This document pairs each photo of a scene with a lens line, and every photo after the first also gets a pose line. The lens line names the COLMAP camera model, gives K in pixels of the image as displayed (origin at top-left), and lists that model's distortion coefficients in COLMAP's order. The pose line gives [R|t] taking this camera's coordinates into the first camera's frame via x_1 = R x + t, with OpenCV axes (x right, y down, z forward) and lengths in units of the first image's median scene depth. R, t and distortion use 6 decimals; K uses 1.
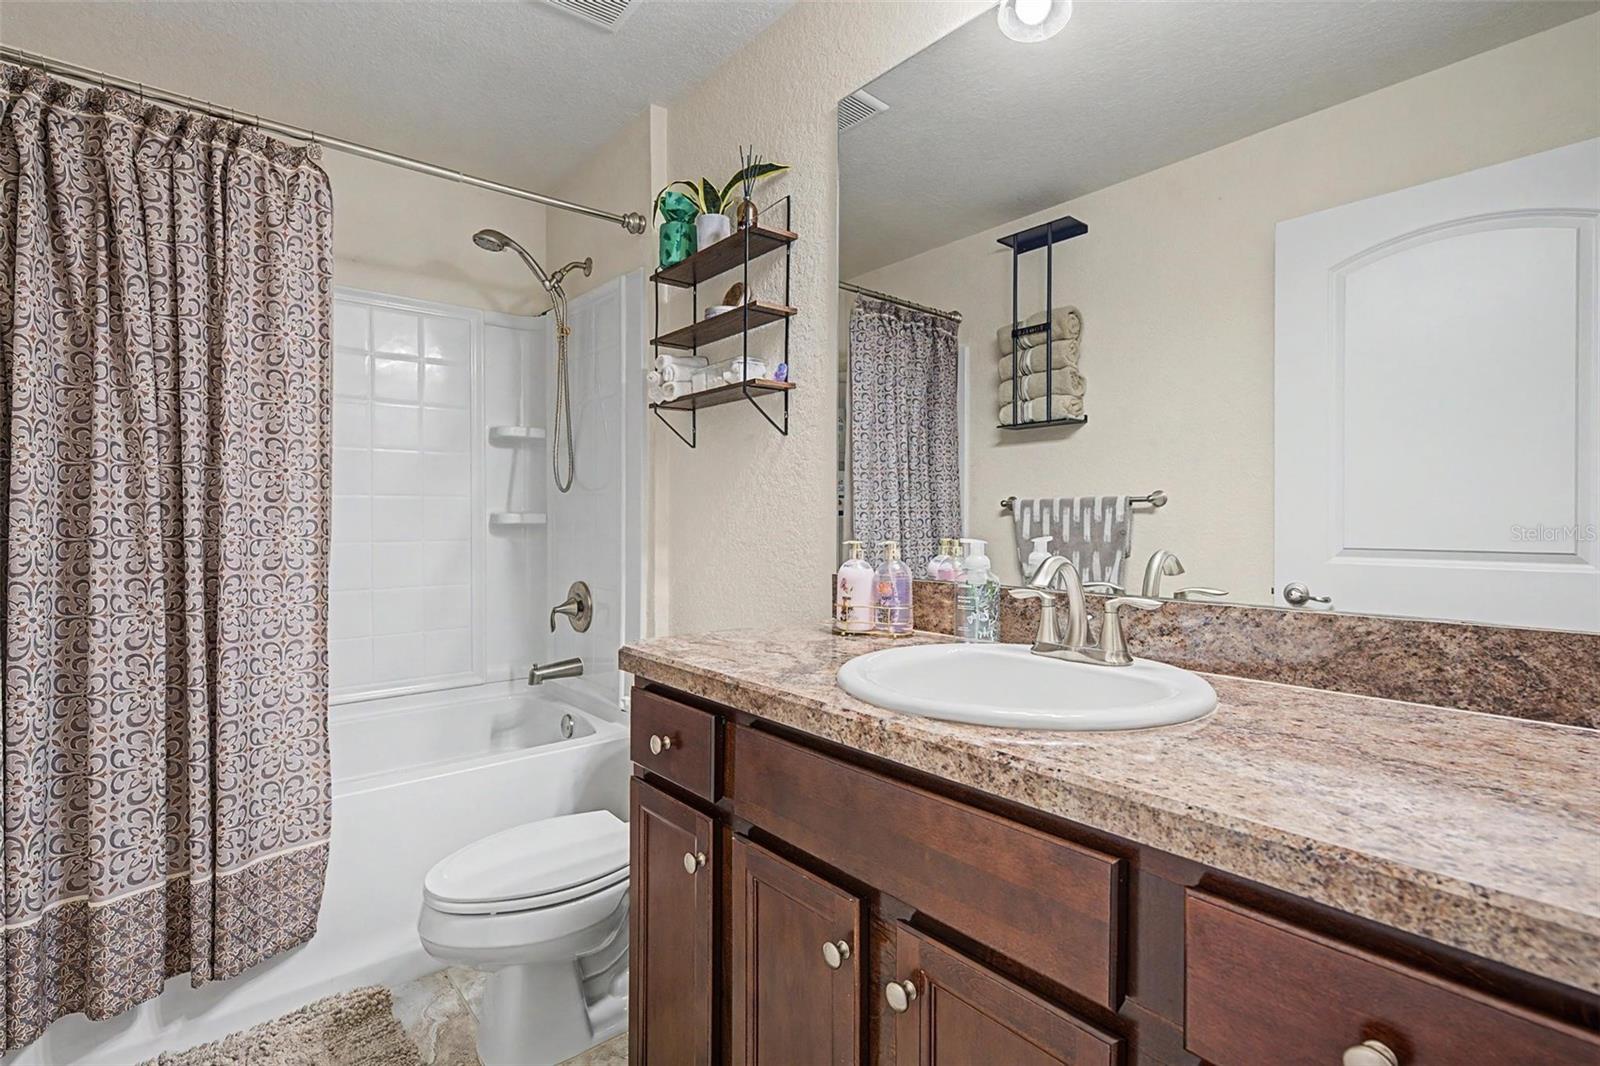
lens RADIAL K [[759.7, 0, 799.8], [0, 759.7, 529.7], [0, 0, 1]] dist [-0.002125, 0.000400]
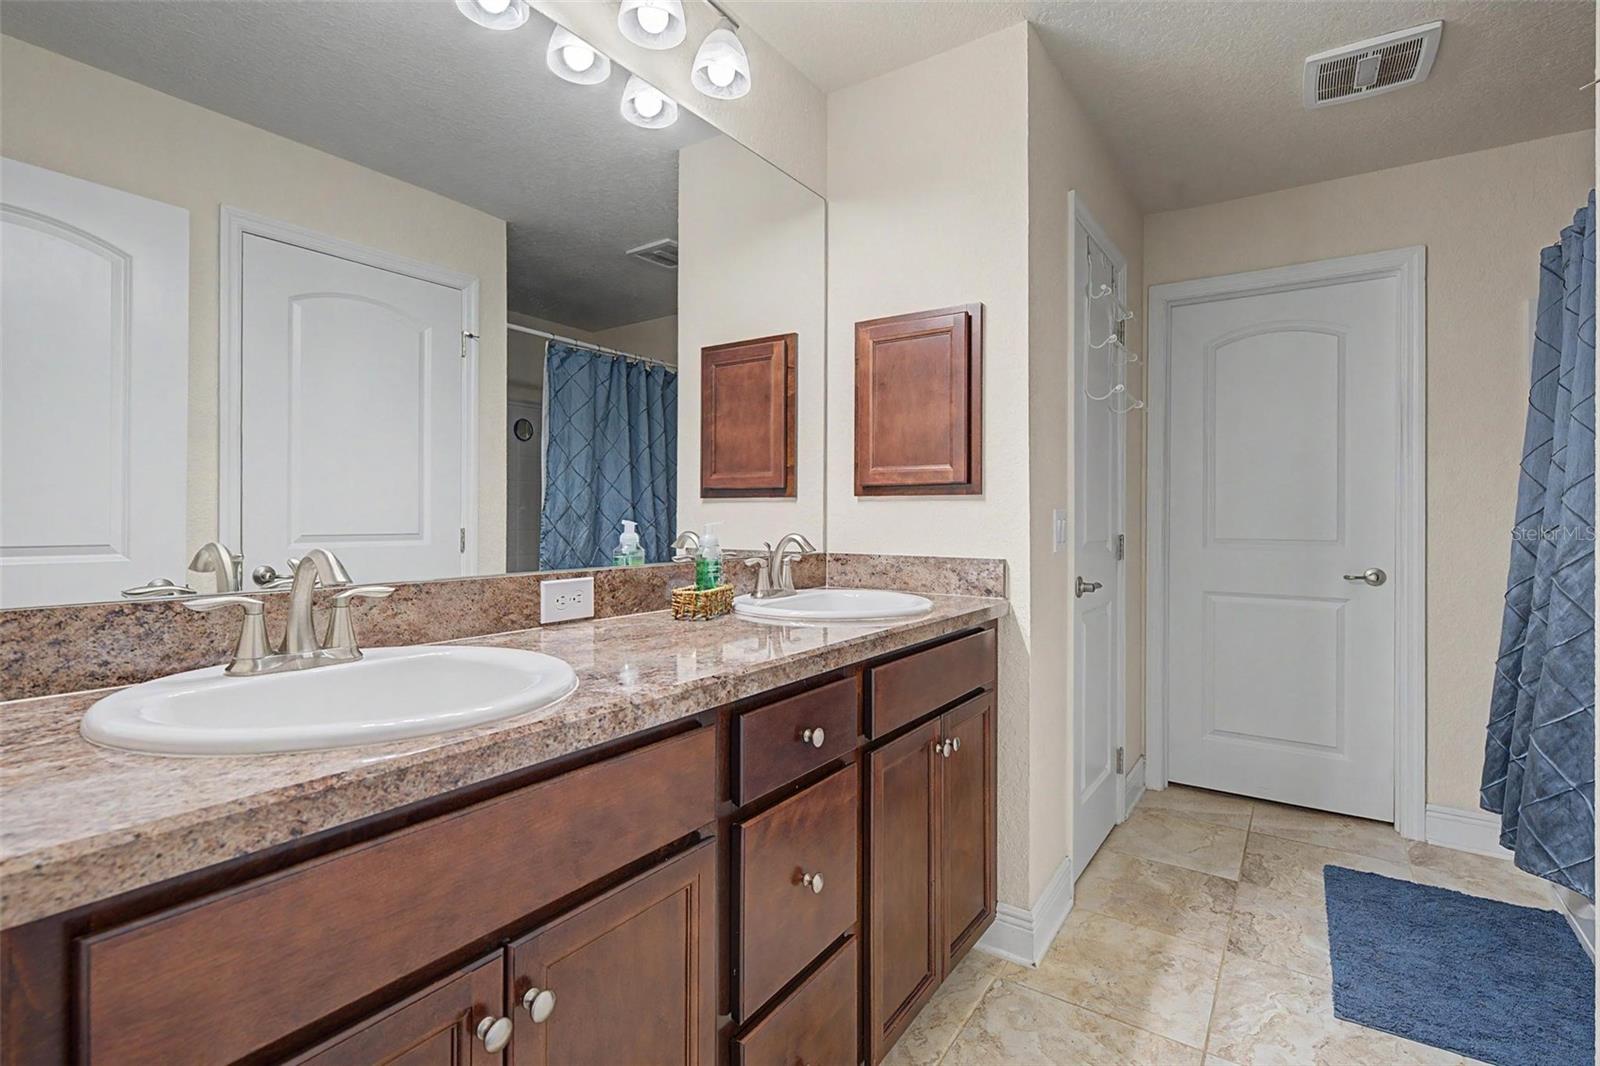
lens RADIAL K [[759.7, 0, 799.1], [0, 759.7, 522.4], [0, 0, 1]] dist [-0.002125, 0.000400]
pose [[-0.281109, -0.012299, 0.959597, -0.896523], [0.001258, 0.999912, 0.013184, -0.013124], [-0.959675, 0.004913, -0.281069, 0.975798]]
